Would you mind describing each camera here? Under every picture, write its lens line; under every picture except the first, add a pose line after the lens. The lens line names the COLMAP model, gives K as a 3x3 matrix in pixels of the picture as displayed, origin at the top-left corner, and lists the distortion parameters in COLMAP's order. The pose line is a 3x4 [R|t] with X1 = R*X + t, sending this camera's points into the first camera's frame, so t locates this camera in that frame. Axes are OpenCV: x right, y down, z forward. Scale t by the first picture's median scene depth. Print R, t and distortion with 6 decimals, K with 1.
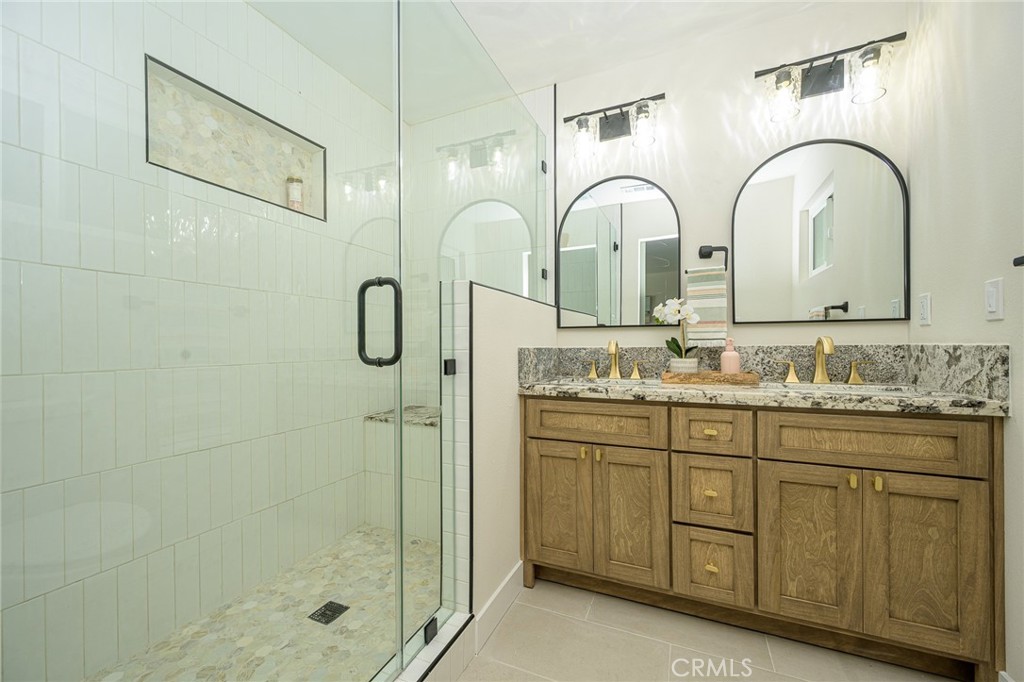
lens RADIAL K [[401.5, 0, 514.2], [0, 401.5, 345.9], [0, 0, 1]] dist [0.000580, -0.000199]
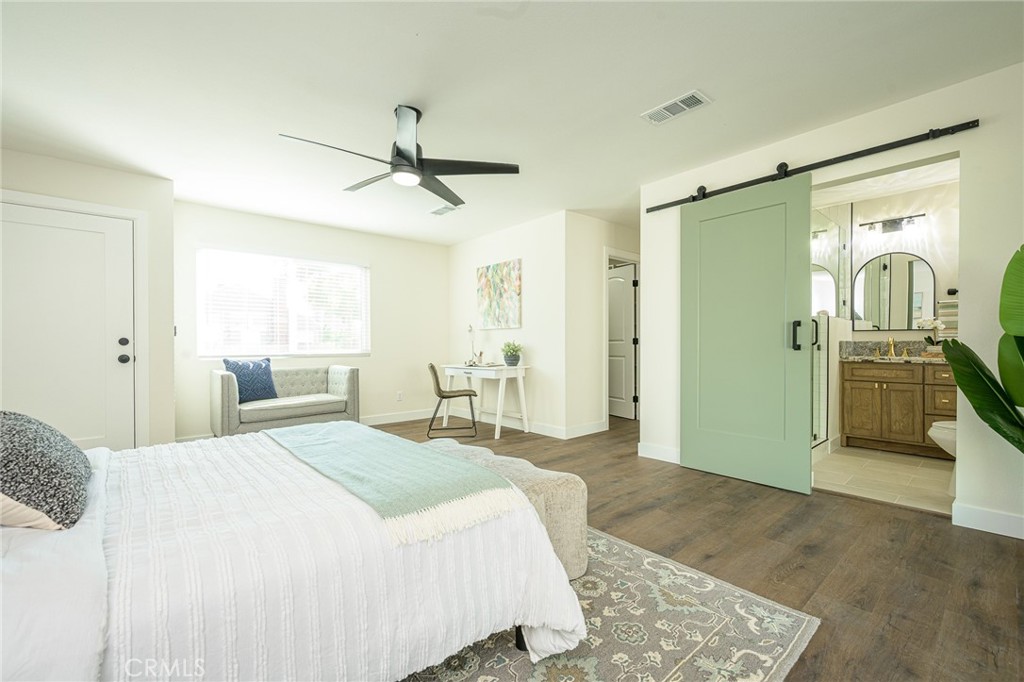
lens RADIAL K [[439.8, 0, 509.1], [0, 439.8, 346.3], [0, 0, 1]] dist [0.000590, 0.000025]
pose [[0.909094, 0.004610, -0.416566, -0.672562], [0.000759, 0.999919, 0.012723, 0.002058], [0.416591, -0.011883, 0.909016, -2.112295]]
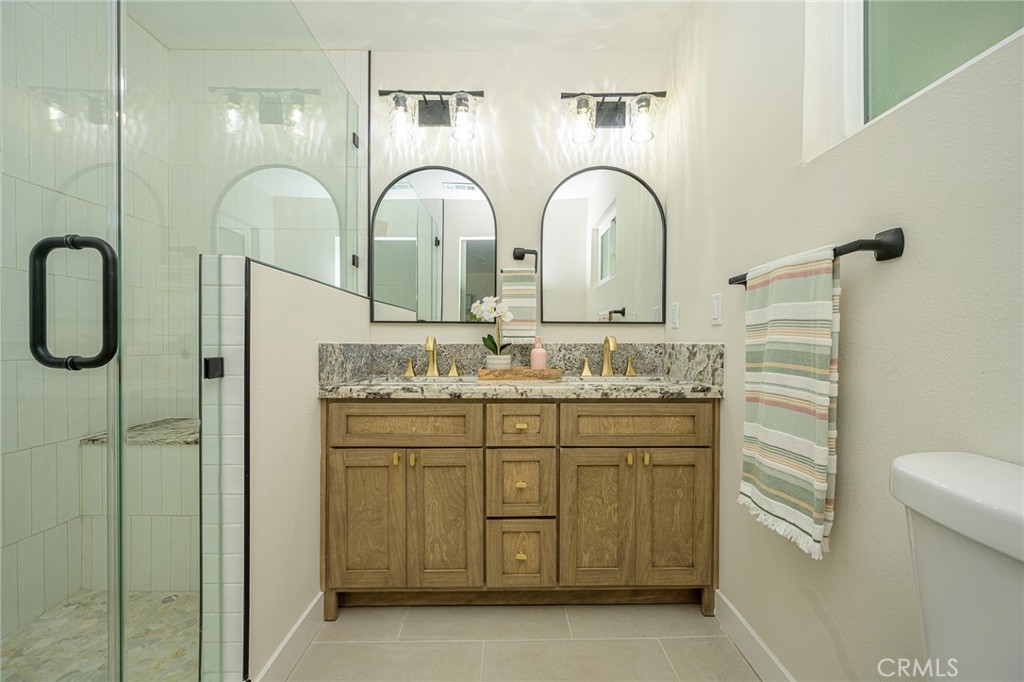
lens RADIAL K [[401.5, 0, 513.9], [0, 401.5, 345.8], [0, 0, 1]] dist [0.000580, -0.000199]
pose [[0.908028, 0.005410, 0.418874, 0.029697], [-0.008736, 0.999944, 0.006023, 0.001153], [-0.418818, -0.009128, 0.908024, 0.056558]]
